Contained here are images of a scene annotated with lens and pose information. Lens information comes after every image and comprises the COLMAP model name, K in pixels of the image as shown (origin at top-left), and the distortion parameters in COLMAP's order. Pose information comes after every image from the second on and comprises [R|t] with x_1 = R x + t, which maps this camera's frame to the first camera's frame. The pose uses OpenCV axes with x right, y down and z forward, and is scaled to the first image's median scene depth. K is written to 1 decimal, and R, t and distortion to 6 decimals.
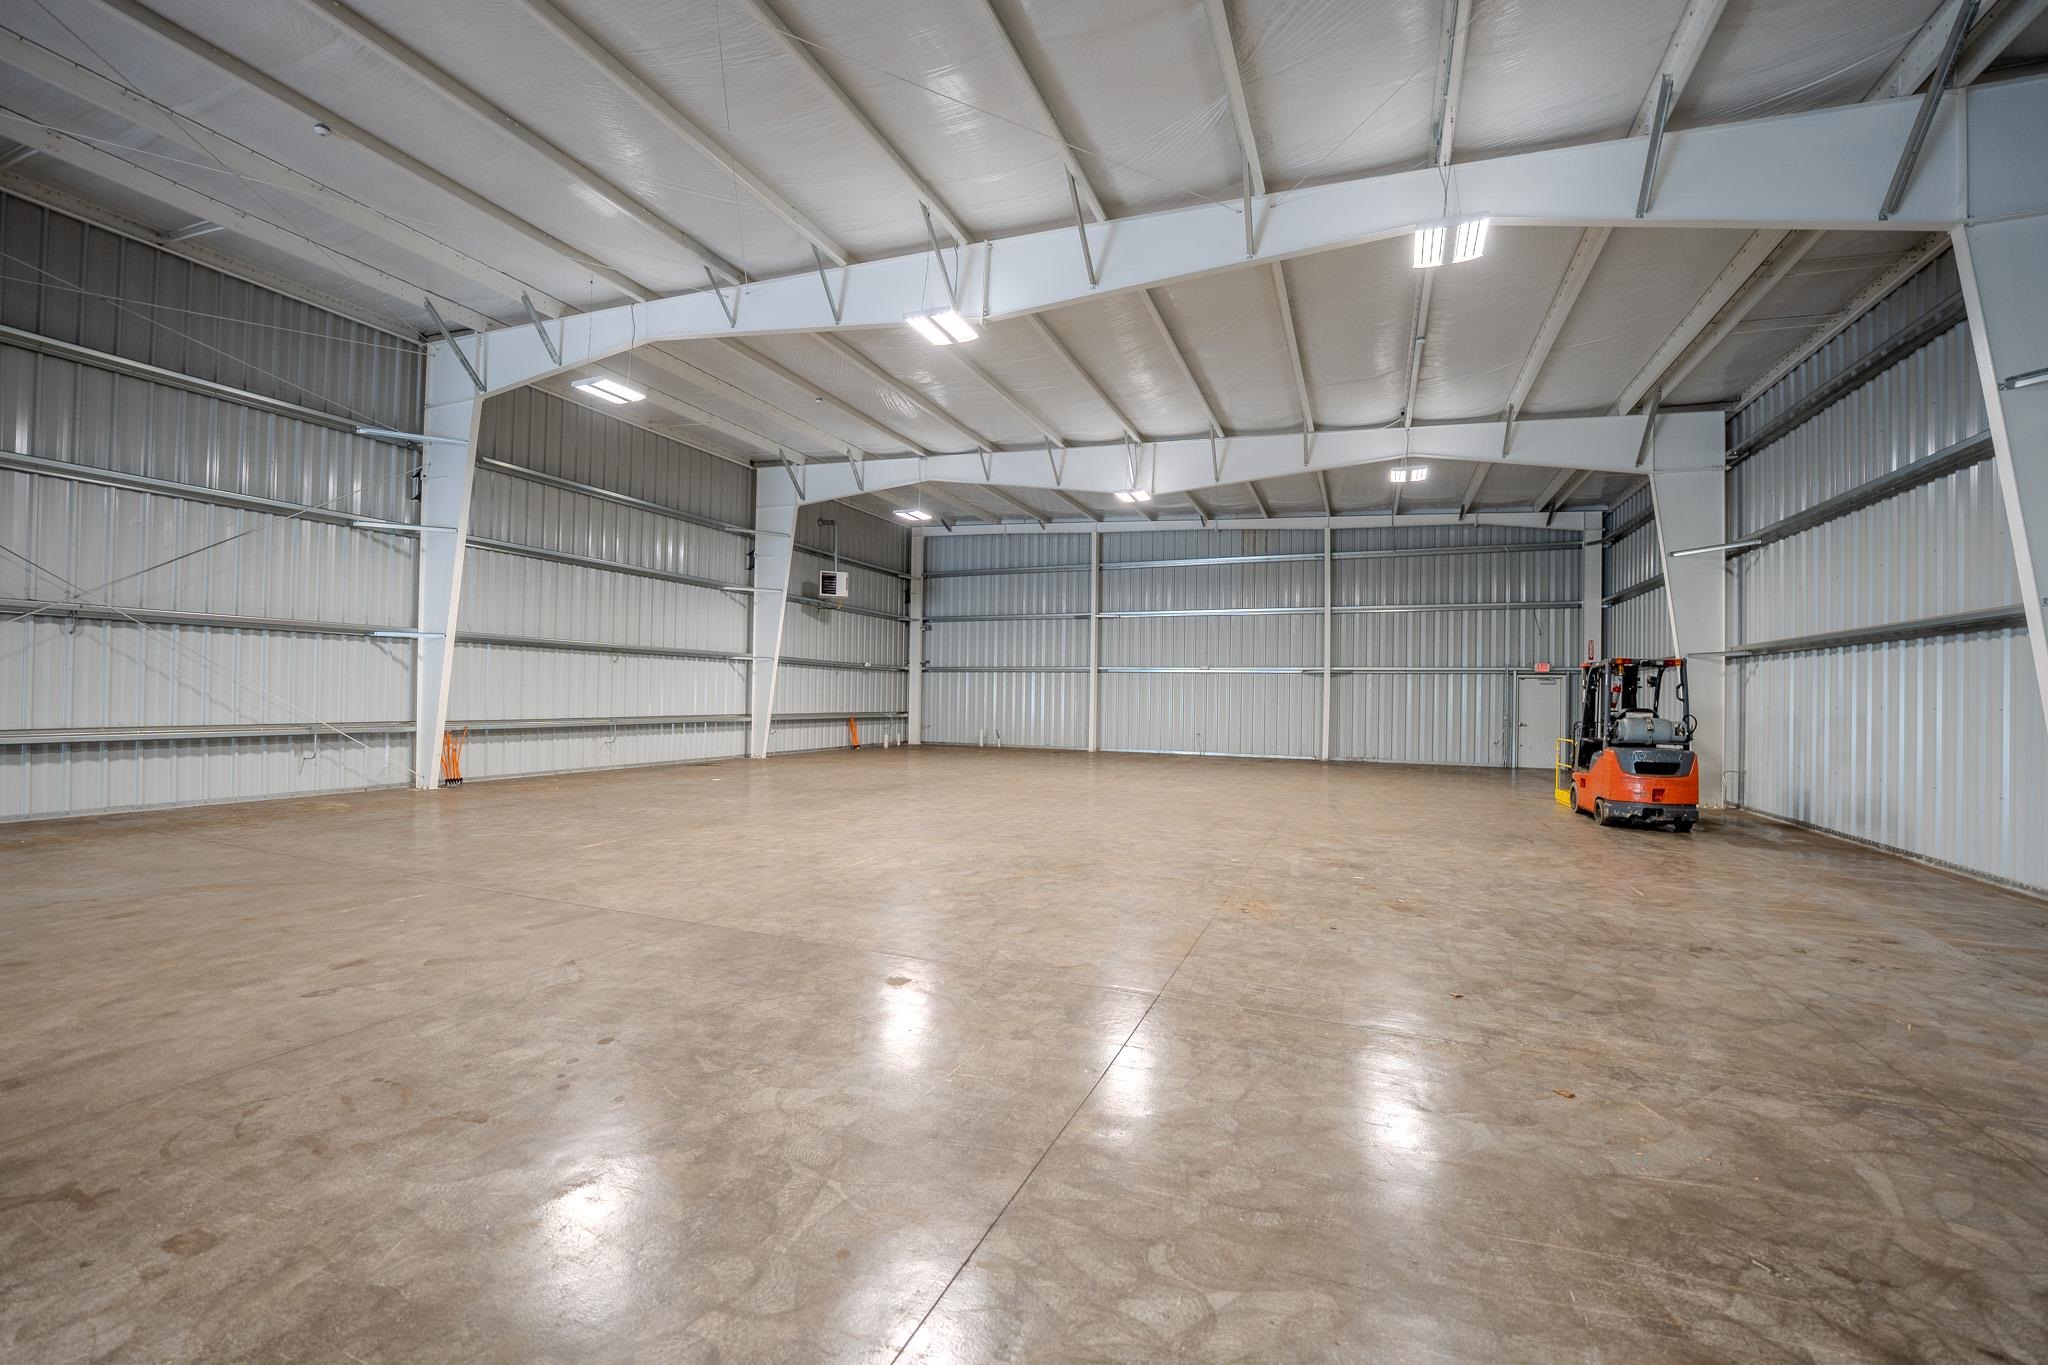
lens RADIAL K [[865.2, 0, 1024.0], [0, 865.2, 682.5], [0, 0, 1]] dist [0.130634, -0.000030]
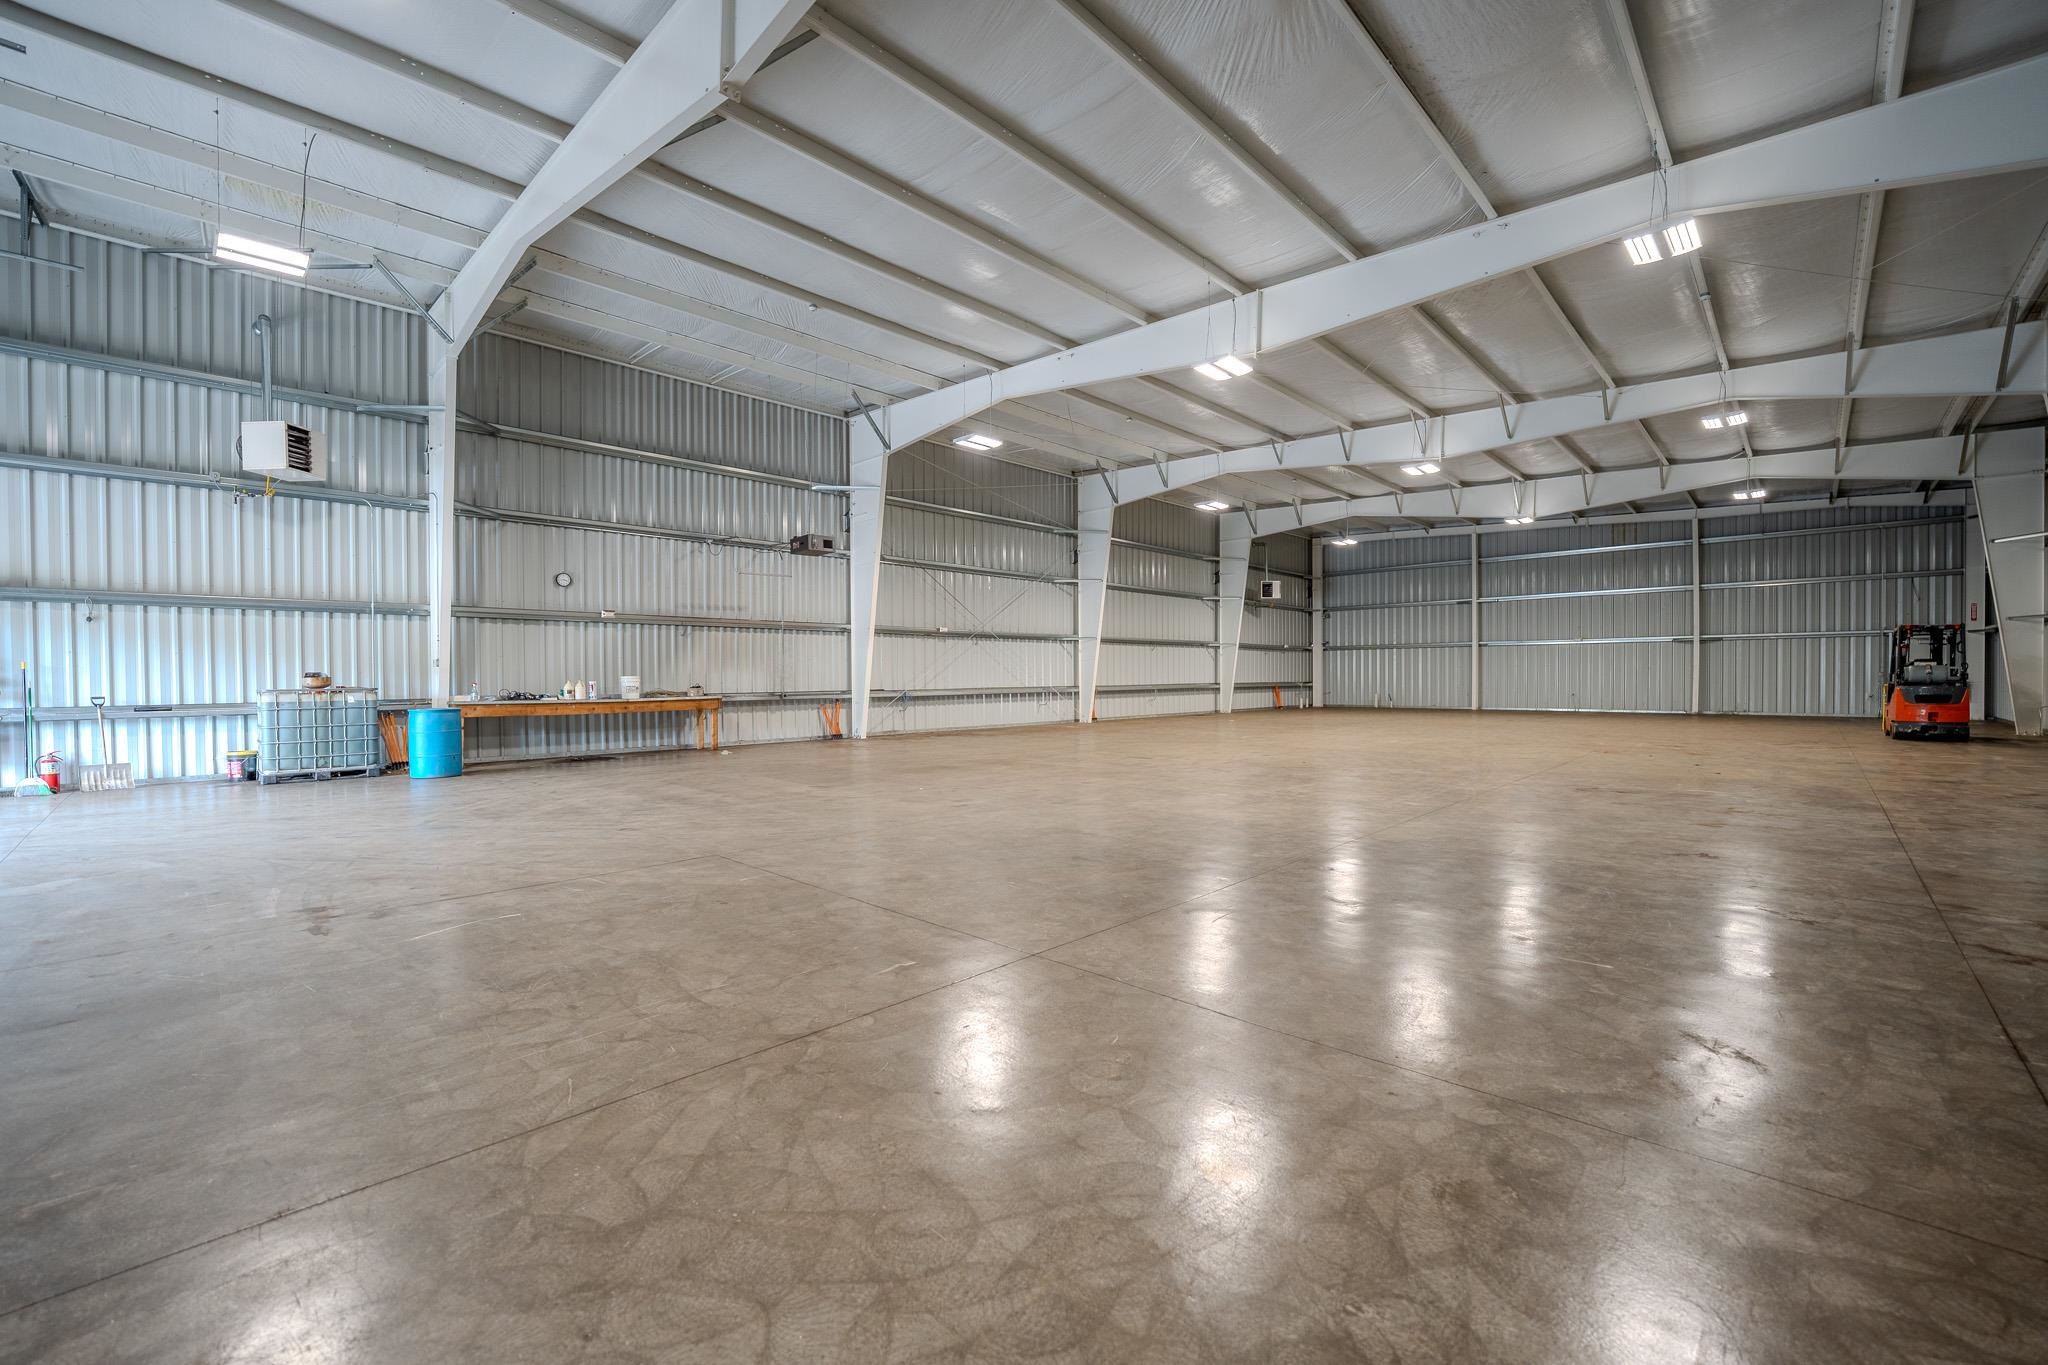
lens RADIAL K [[789.7, 0, 1024.4], [0, 789.7, 673.5], [0, 0, 1]] dist [-0.001013, 0.000159]
pose [[0.941733, -0.019645, -0.335787, -0.143170], [0.027192, 0.999472, 0.017787, -0.009735], [0.335260, -0.025881, 0.941770, -0.287347]]
